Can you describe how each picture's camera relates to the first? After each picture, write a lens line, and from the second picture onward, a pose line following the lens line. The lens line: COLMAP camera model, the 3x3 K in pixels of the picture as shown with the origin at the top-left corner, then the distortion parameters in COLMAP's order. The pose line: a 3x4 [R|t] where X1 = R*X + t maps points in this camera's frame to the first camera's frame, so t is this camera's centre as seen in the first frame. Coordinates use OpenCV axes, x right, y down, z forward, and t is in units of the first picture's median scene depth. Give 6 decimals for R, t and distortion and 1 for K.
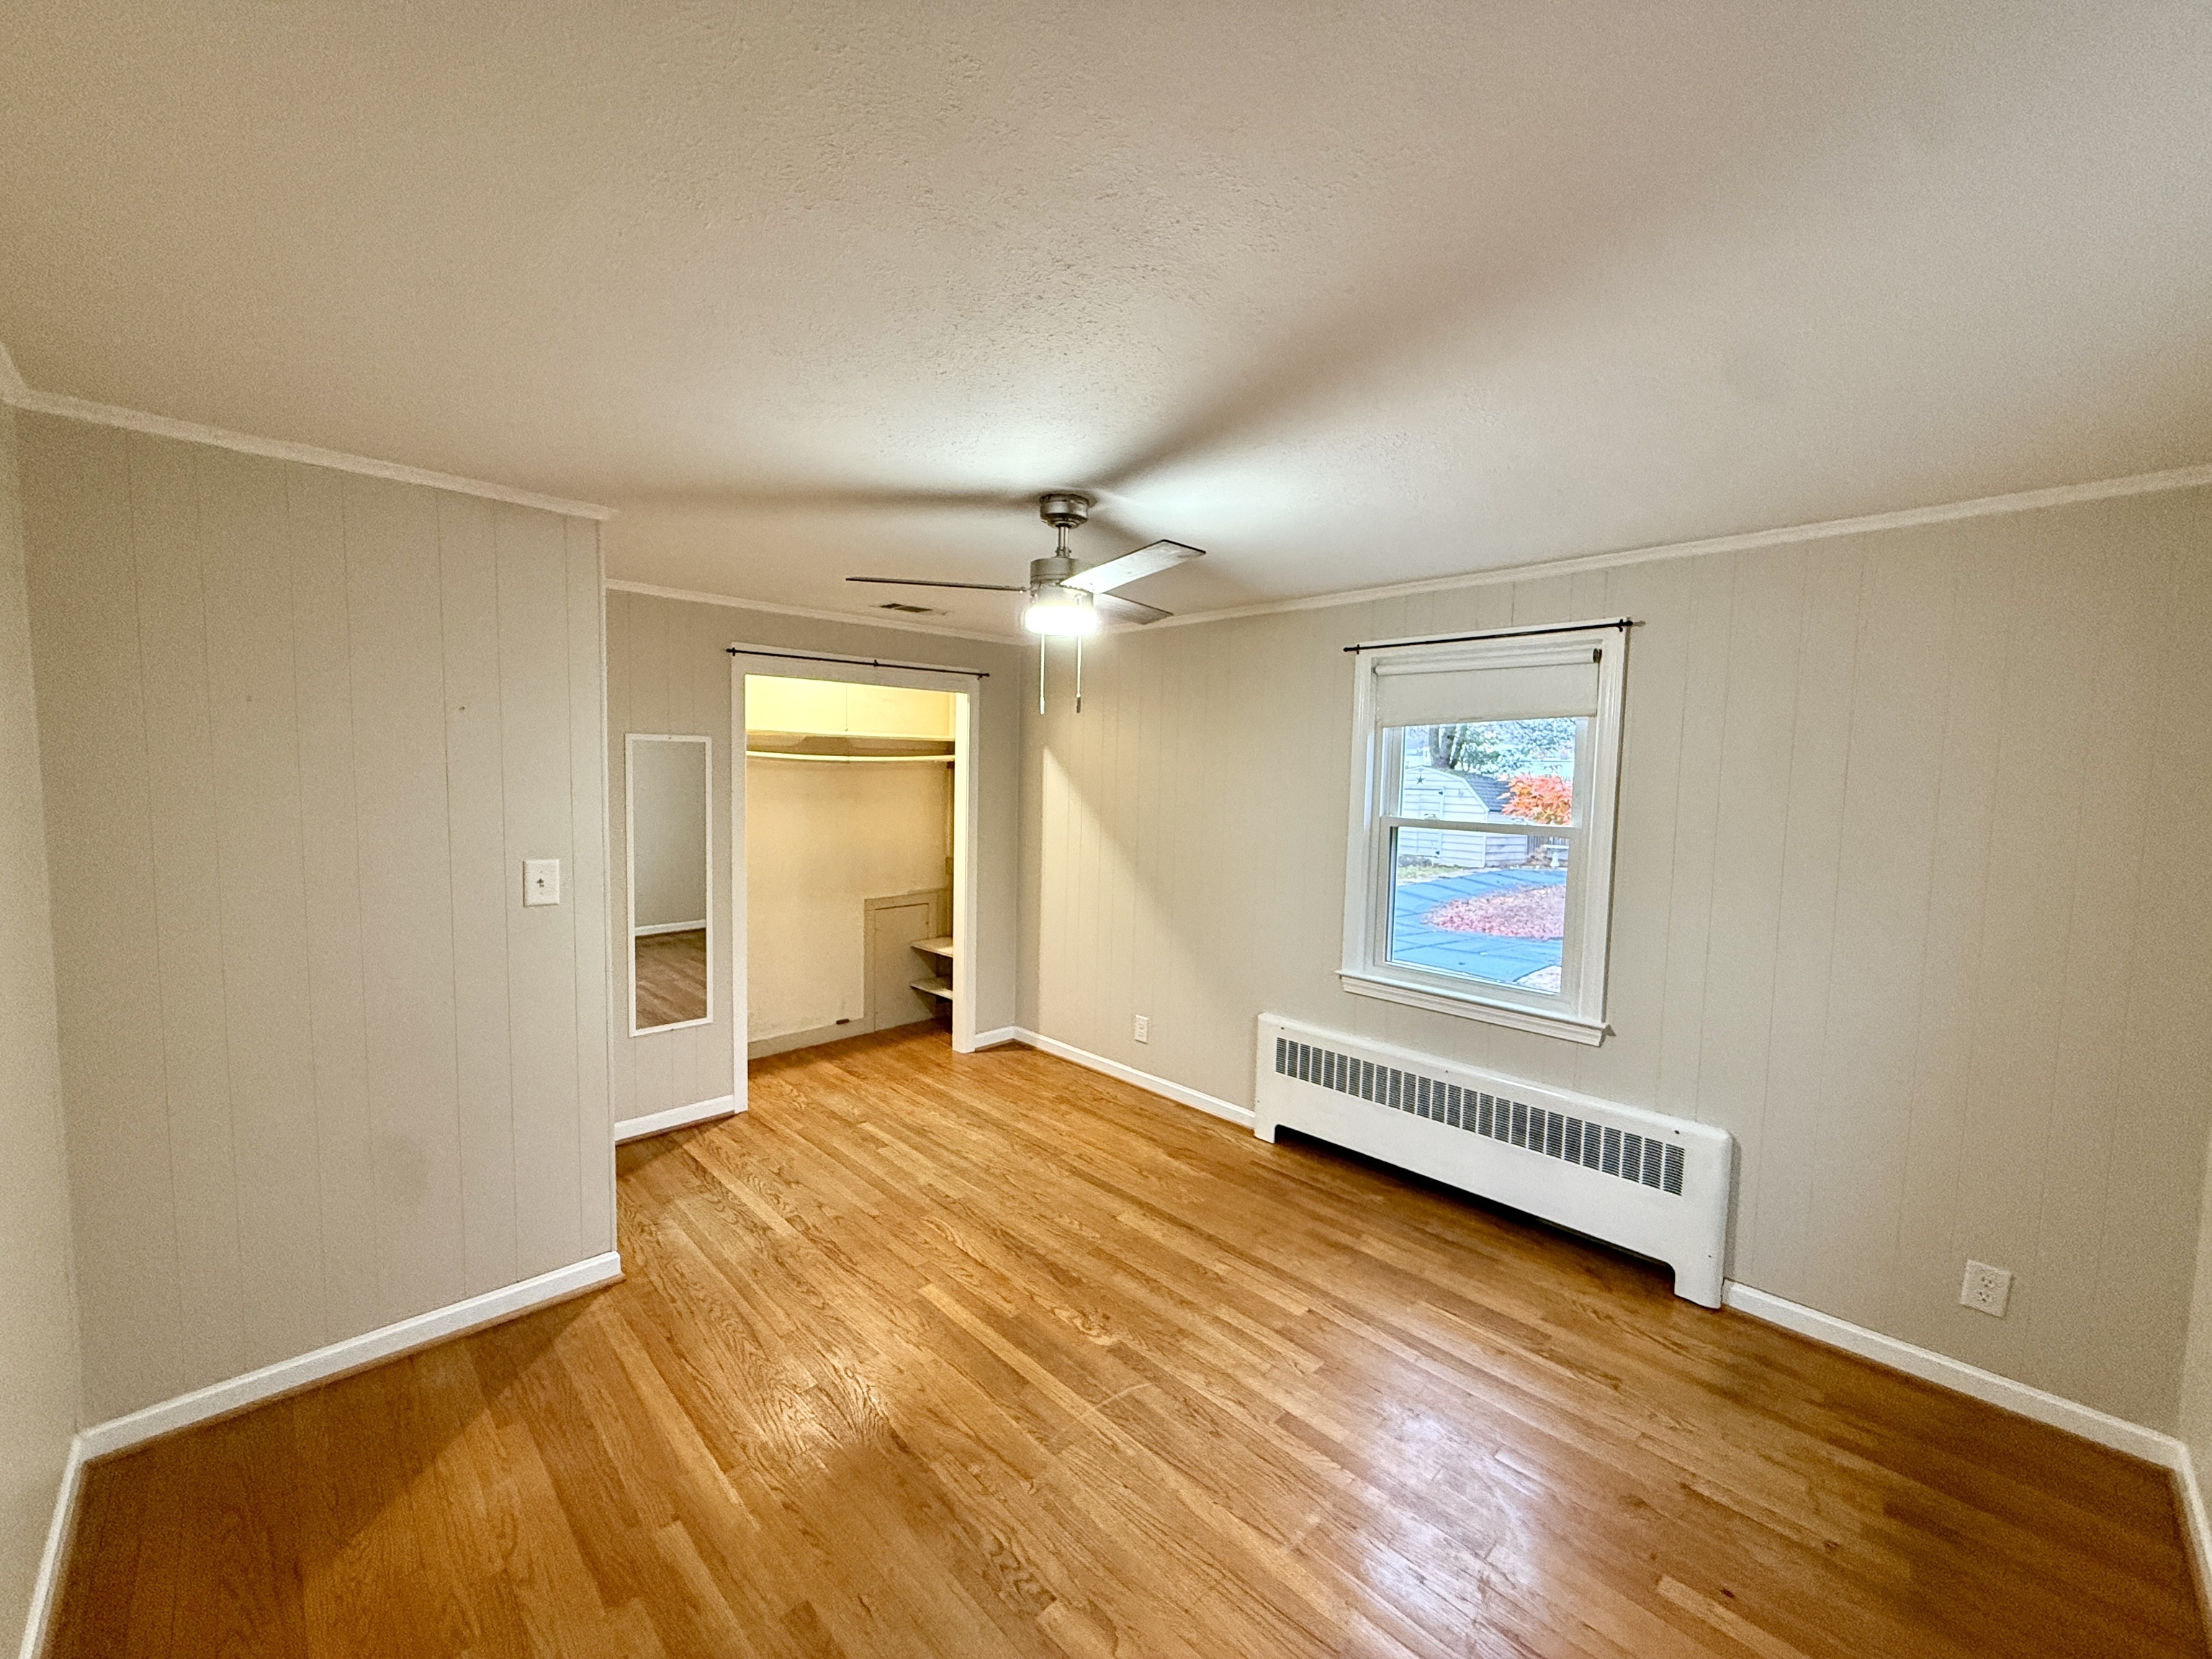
lens RADIAL K [[887.3, 0, 1097.2], [0, 887.3, 823.8], [0, 0, 1]] dist [0.005102, -0.000518]
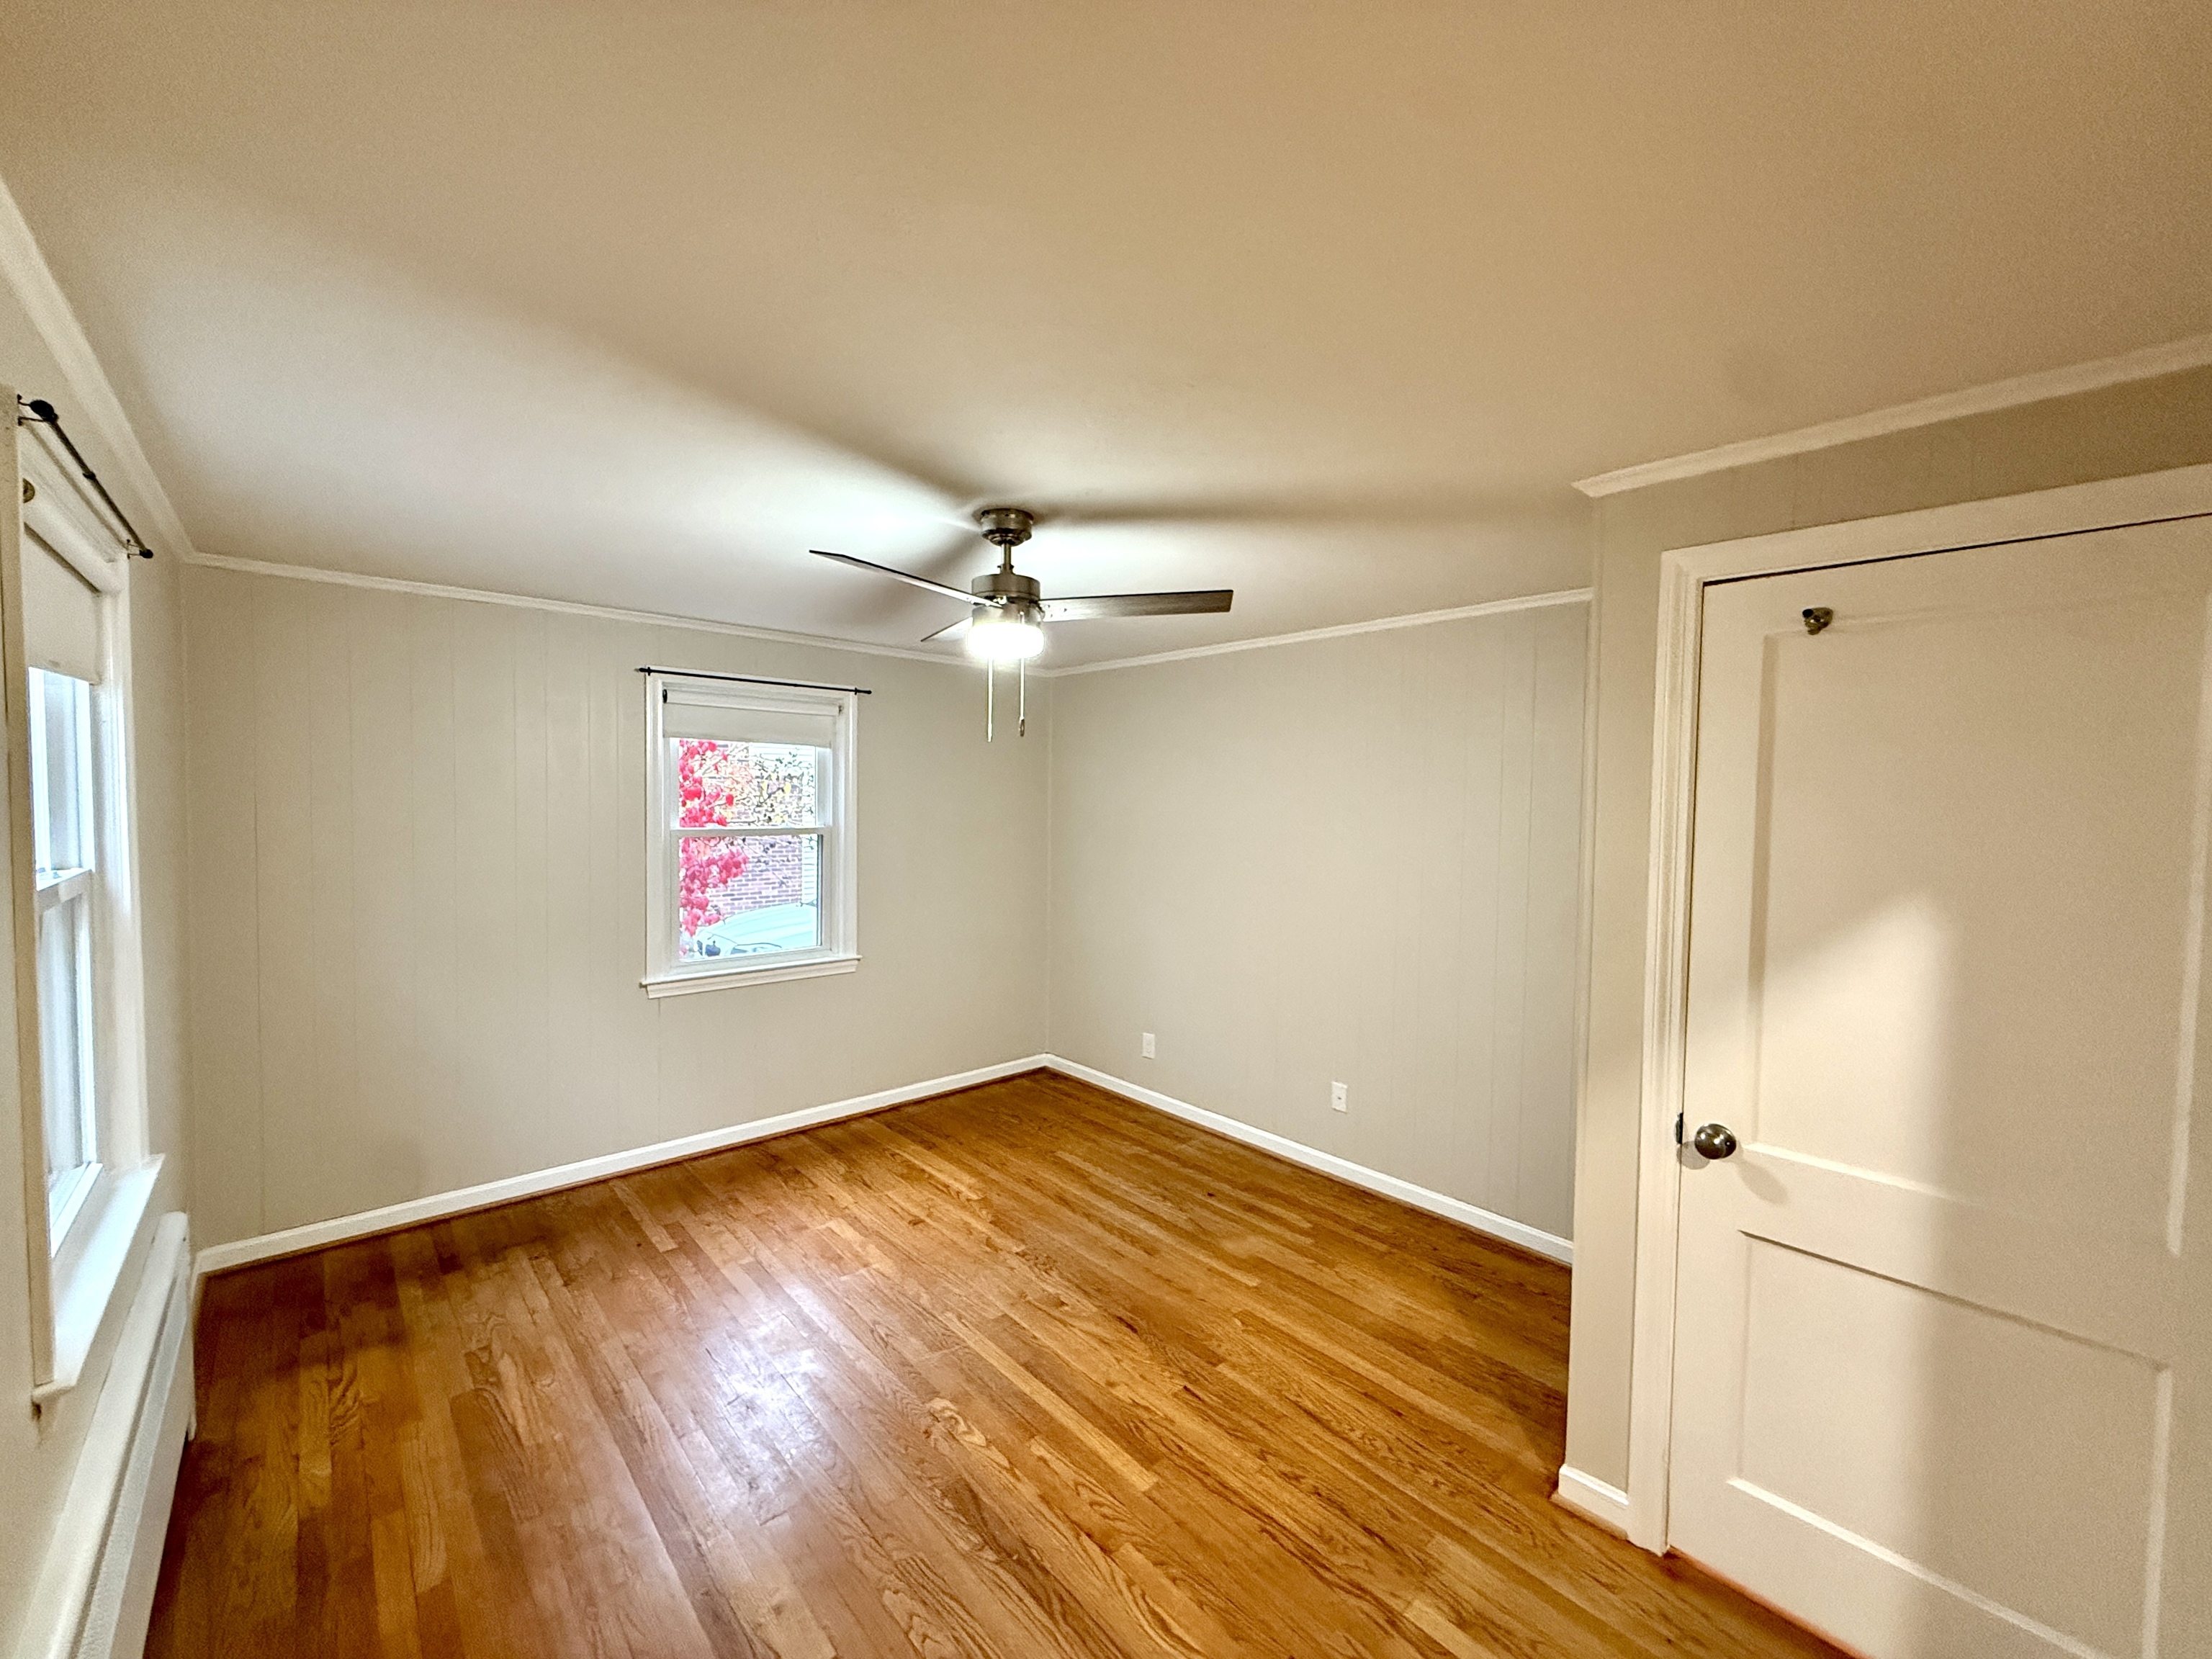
lens RADIAL K [[887.3, 0, 1097.2], [0, 887.3, 823.8], [0, 0, 1]] dist [0.005102, -0.000518]
pose [[-0.998651, -0.035528, 0.037879, -0.182238], [-0.031449, 0.994151, 0.103318, -0.137916], [-0.041328, 0.101987, -0.993927, 1.969312]]
